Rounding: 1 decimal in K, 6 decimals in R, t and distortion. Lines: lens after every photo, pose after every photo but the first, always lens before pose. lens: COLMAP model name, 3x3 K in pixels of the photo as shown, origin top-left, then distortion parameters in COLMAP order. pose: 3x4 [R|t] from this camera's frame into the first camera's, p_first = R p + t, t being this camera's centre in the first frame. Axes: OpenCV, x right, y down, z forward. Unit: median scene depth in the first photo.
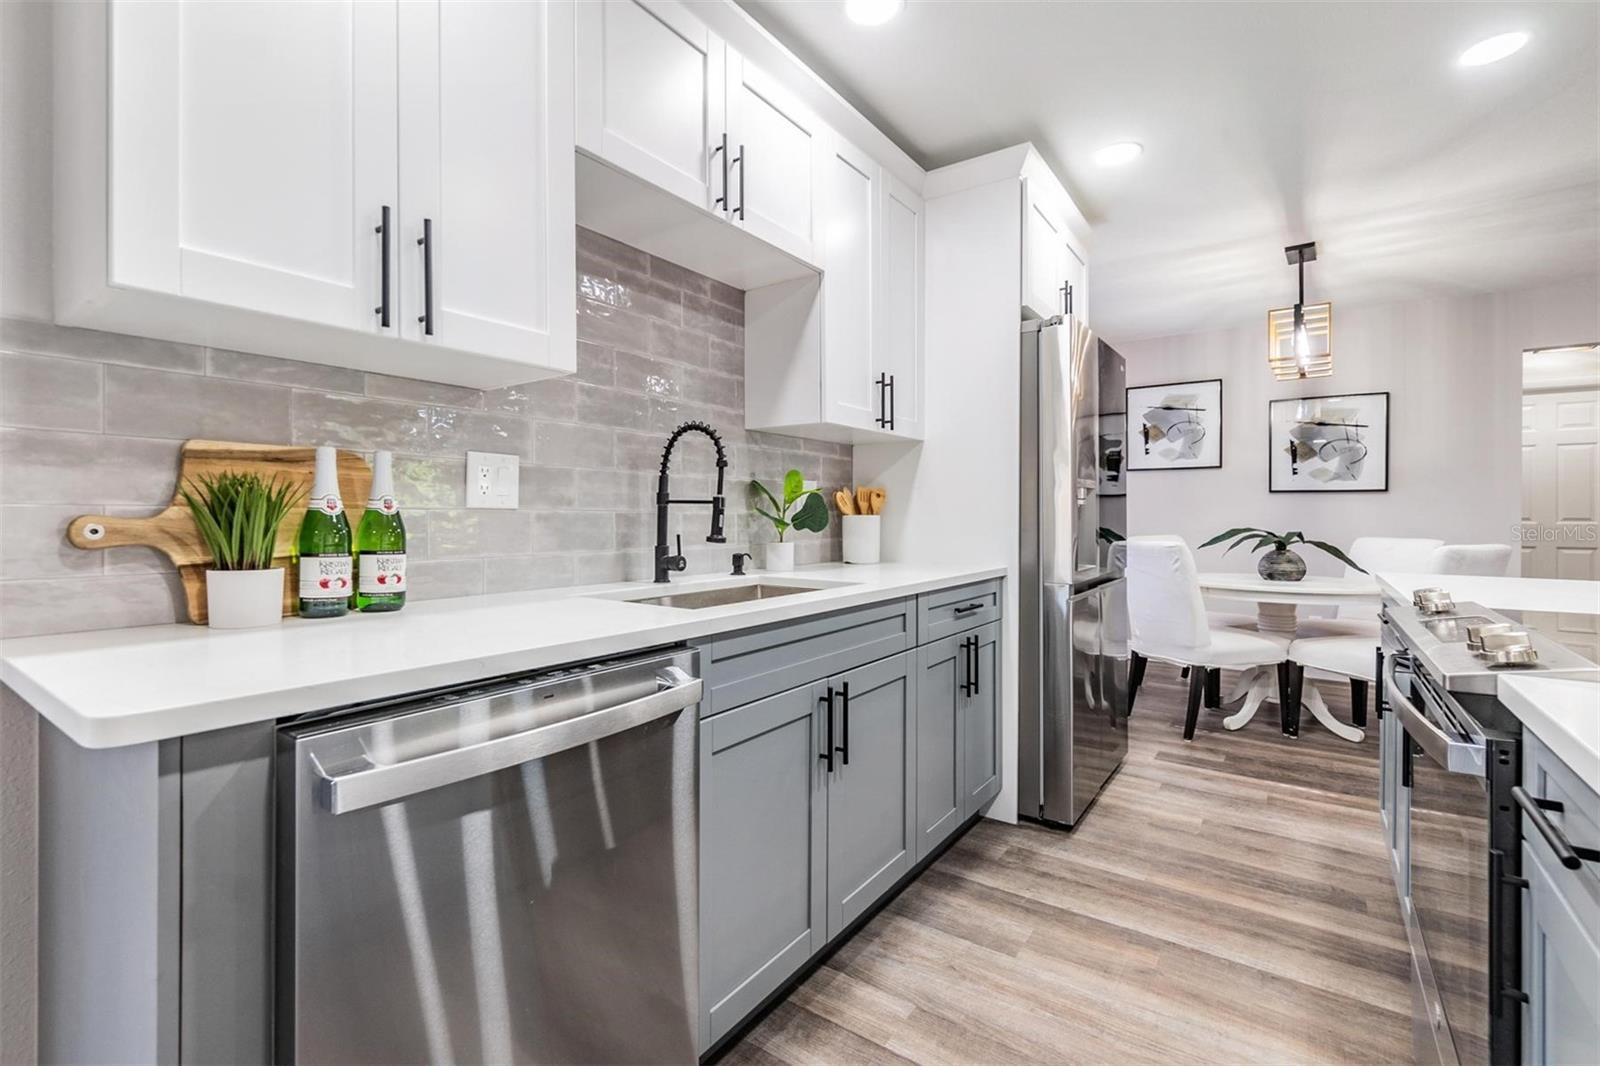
lens RADIAL K [[713.6, 0, 796.8], [0, 713.6, 512.9], [0, 0, 1]] dist [-0.003482, -0.000524]
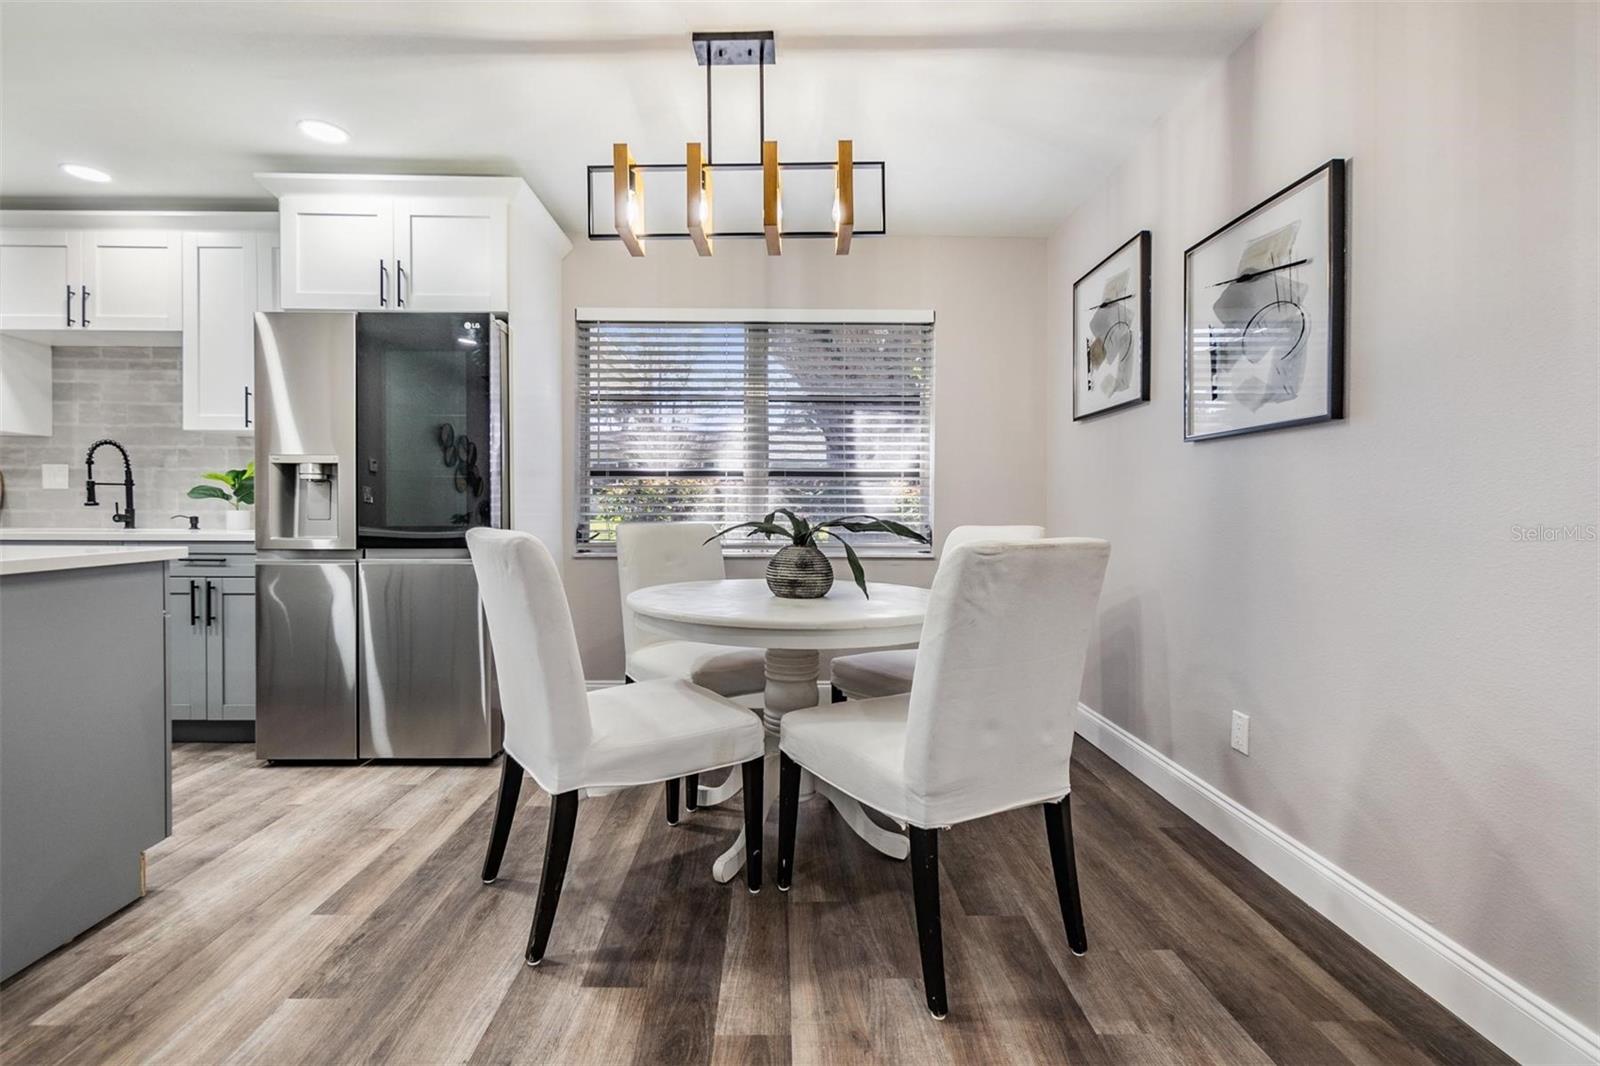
lens RADIAL K [[710.5, 0, 795.7], [0, 710.5, 518.3], [0, 0, 1]] dist [-0.000235, -0.000847]
pose [[0.600177, 0.009989, -0.799805, 1.893739], [-0.001578, 0.999935, 0.011304, 0.038759], [0.799866, -0.005522, 0.600153, 1.054932]]
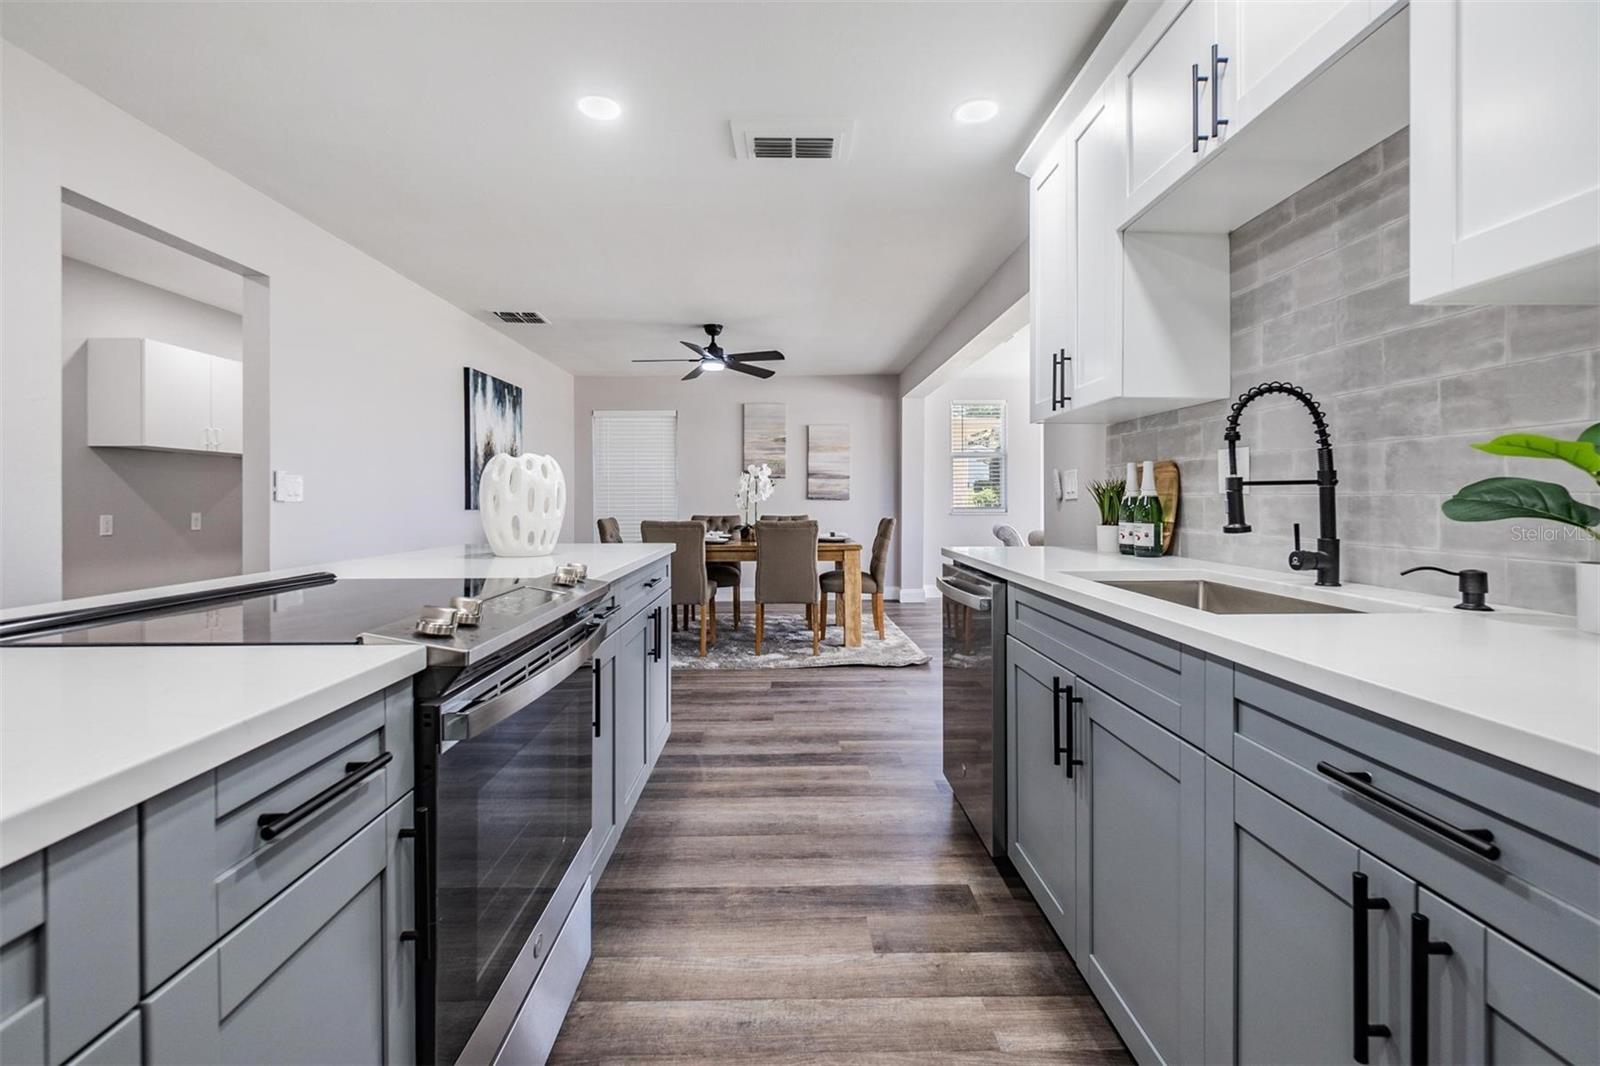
lens RADIAL K [[702.5, 0, 795.3], [0, 702.5, 499.9], [0, 0, 1]] dist [0.001692, -0.000164]
pose [[-0.805152, -0.000556, -0.593068, 0.607124], [0.001856, 0.999992, -0.003456, 0.004253], [0.593065, -0.003883, -0.805145, 1.055086]]
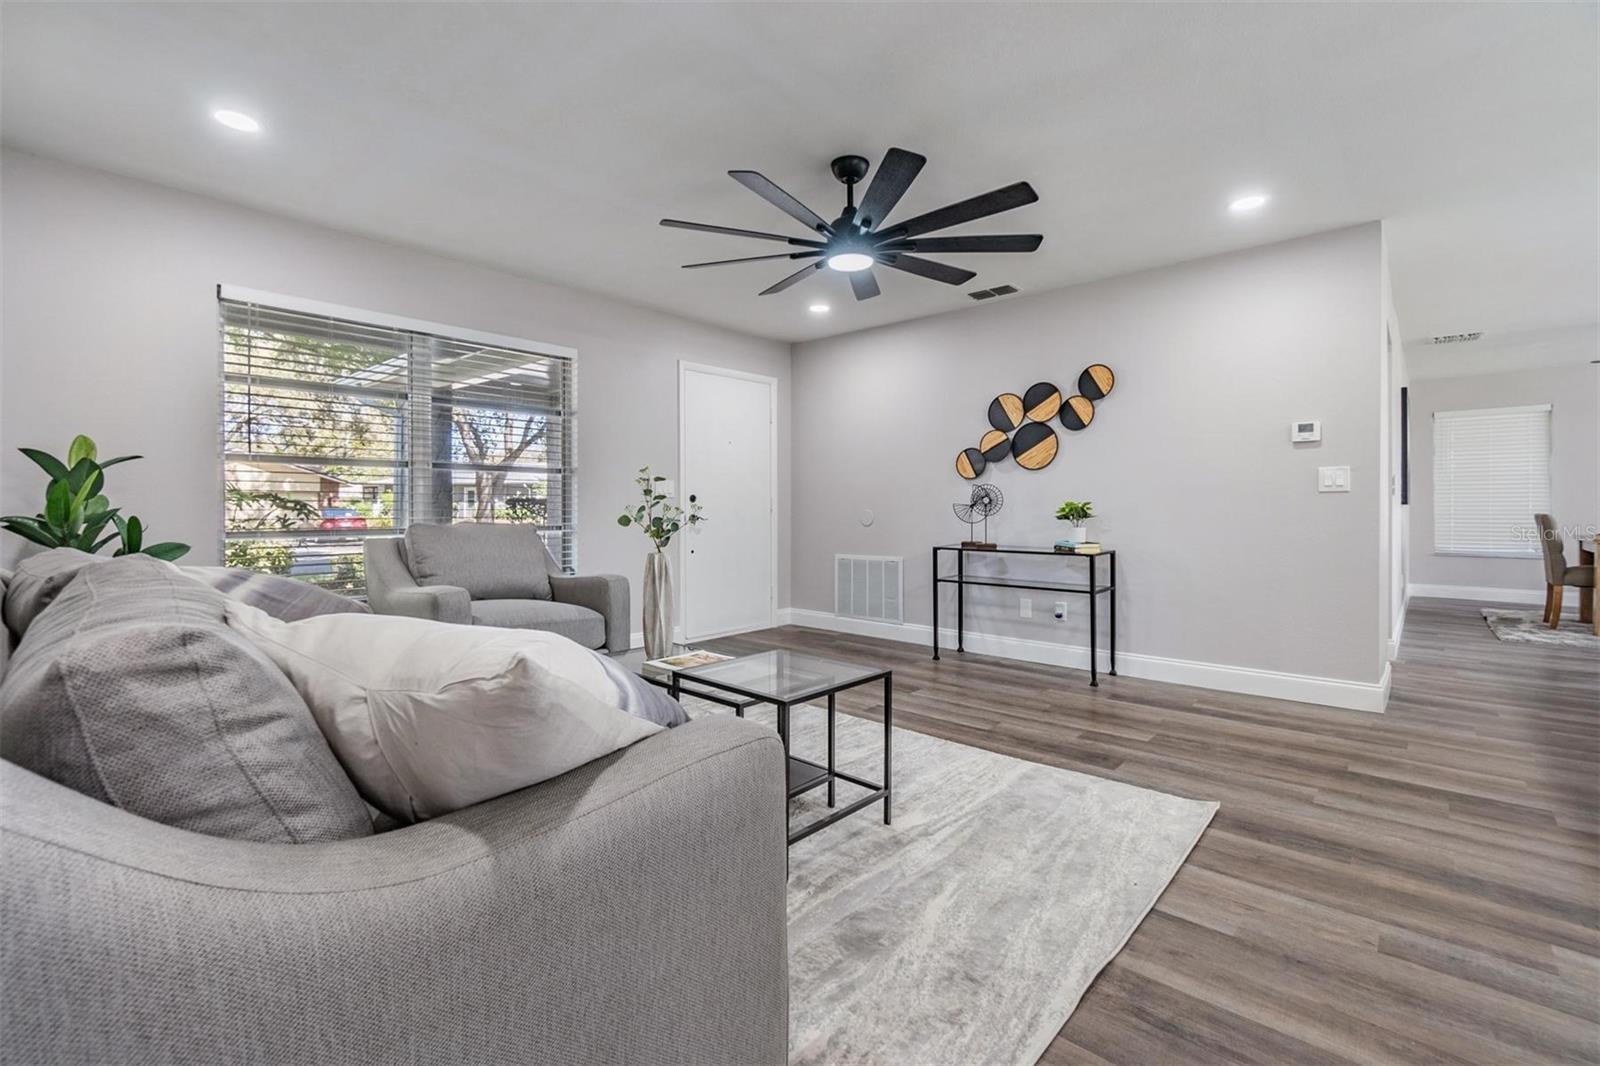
lens RADIAL K [[703.8, 0, 788.1], [0, 703.8, 511.0], [0, 0, 1]] dist [0.000724, -0.000071]
pose [[-0.993022, -0.002691, 0.117896, 2.078180], [-0.002152, 0.999987, 0.004697, 0.039199], [-0.117907, 0.004411, -0.993015, 1.577224]]
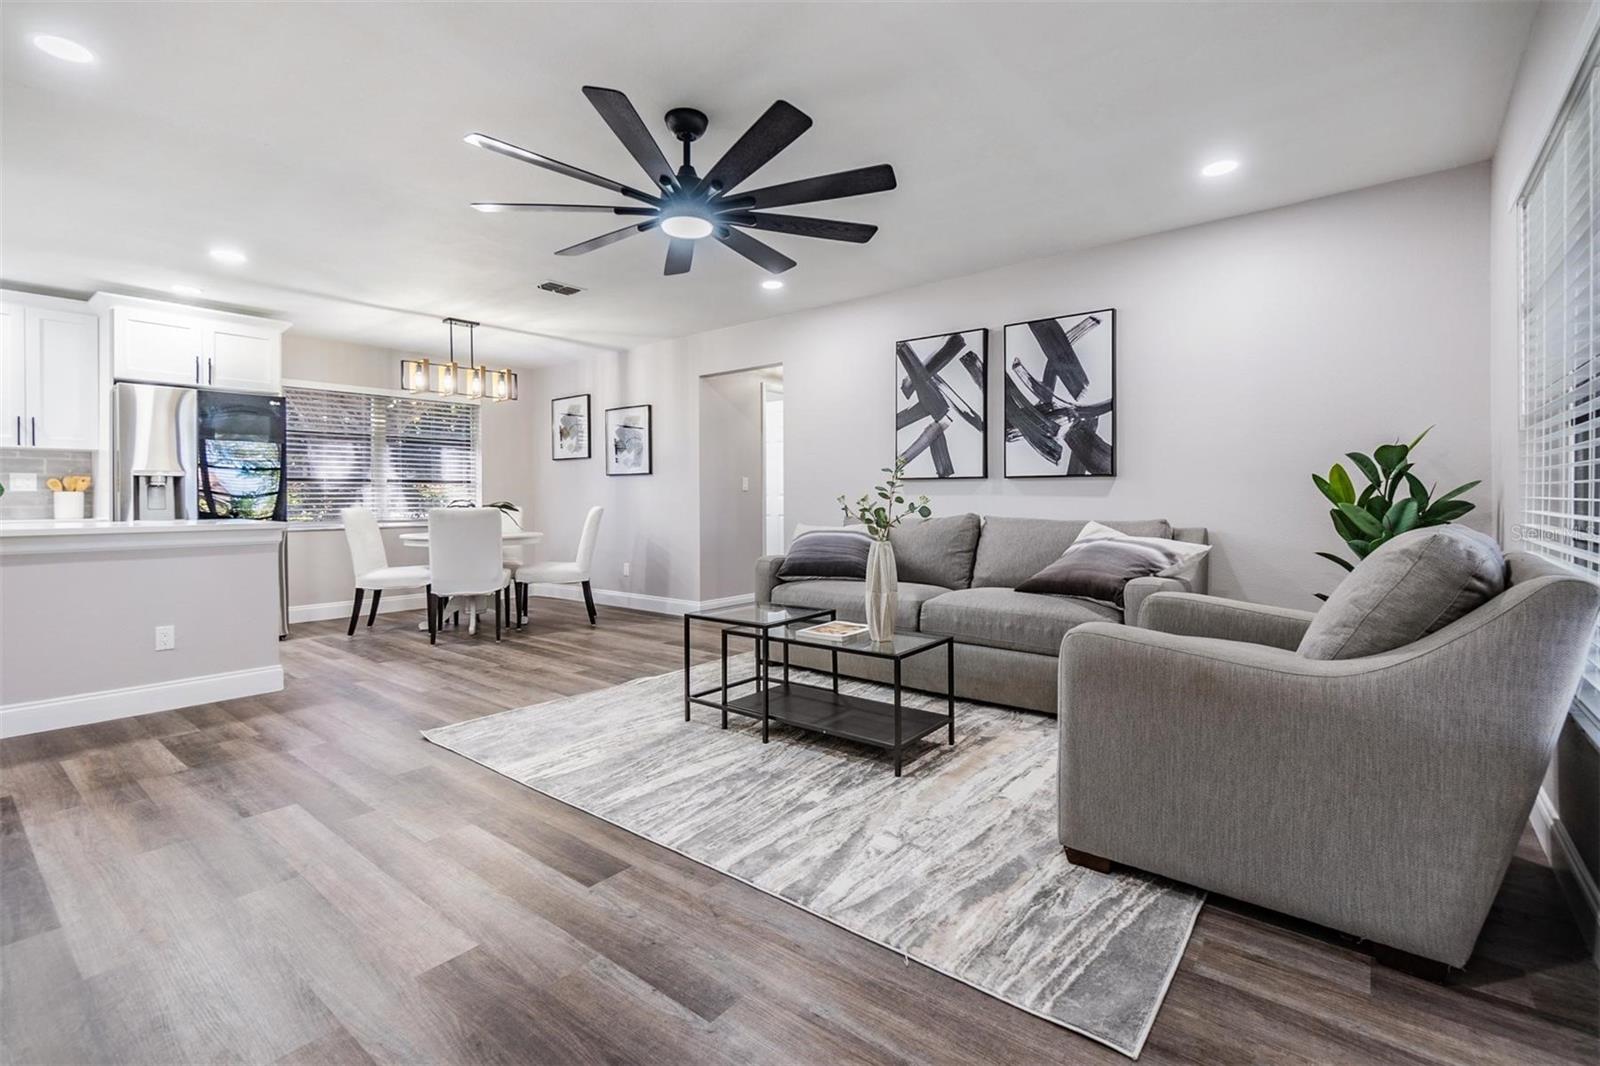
lens RADIAL K [[717.6, 0, 789.8], [0, 717.6, 498.4], [0, 0, 1]] dist [0.000200, -0.000242]
pose [[0.998219, -0.007584, -0.059179, 2.344713], [0.007611, 0.999971, 0.000241, 0.038300], [0.059175, -0.000691, 0.998247, -0.802926]]
